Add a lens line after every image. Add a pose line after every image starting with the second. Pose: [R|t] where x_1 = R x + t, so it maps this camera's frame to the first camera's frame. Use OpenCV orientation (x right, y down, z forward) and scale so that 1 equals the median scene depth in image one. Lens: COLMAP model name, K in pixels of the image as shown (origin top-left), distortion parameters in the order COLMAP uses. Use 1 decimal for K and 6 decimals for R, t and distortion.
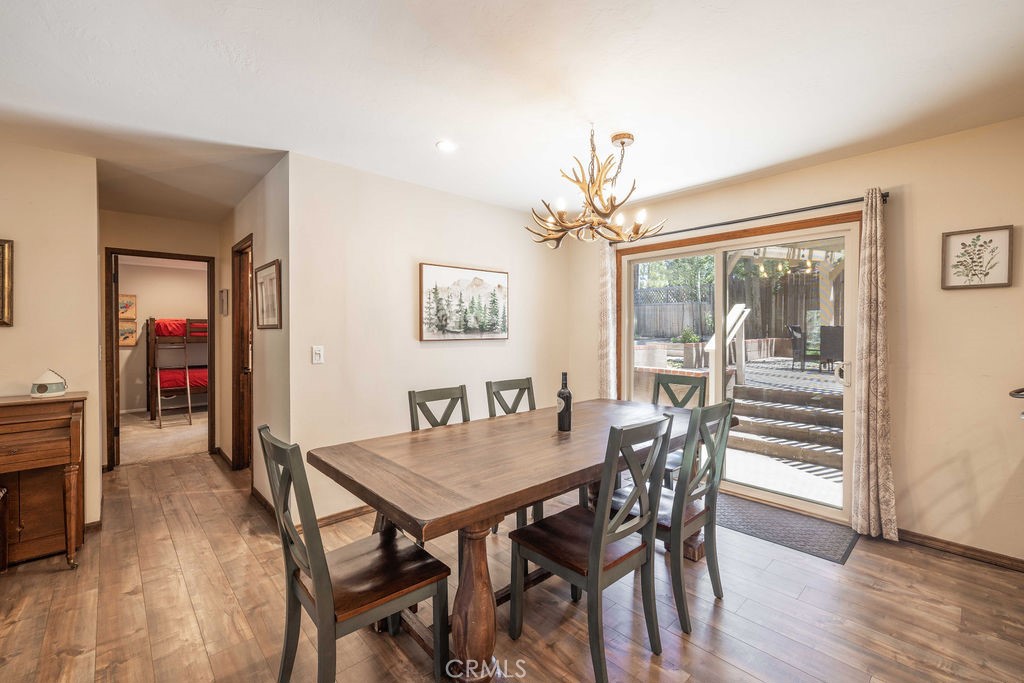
lens RADIAL K [[439.8, 0, 505.4], [0, 439.8, 340.1], [0, 0, 1]] dist [0.002620, 0.000199]
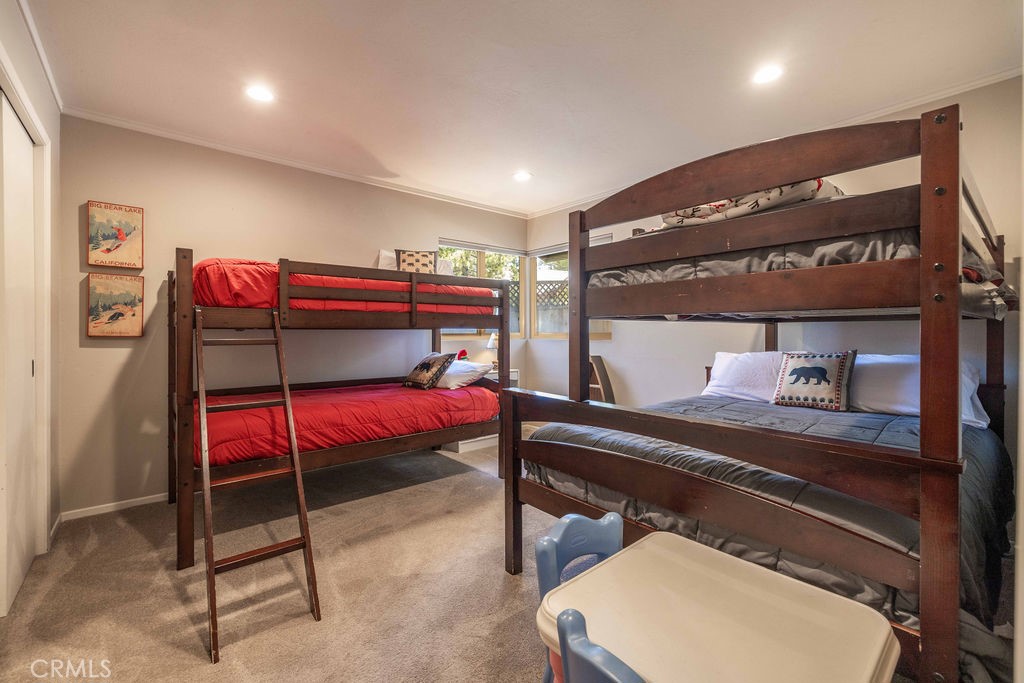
lens RADIAL K [[439.8, 0, 518.2], [0, 439.8, 334.9], [0, 0, 1]] dist [0.002620, 0.000199]
pose [[0.999729, 0.000466, -0.023278, -0.499386], [-0.000644, 0.999970, -0.007669, 0.013547], [0.023274, 0.007682, 0.999700, 0.621552]]
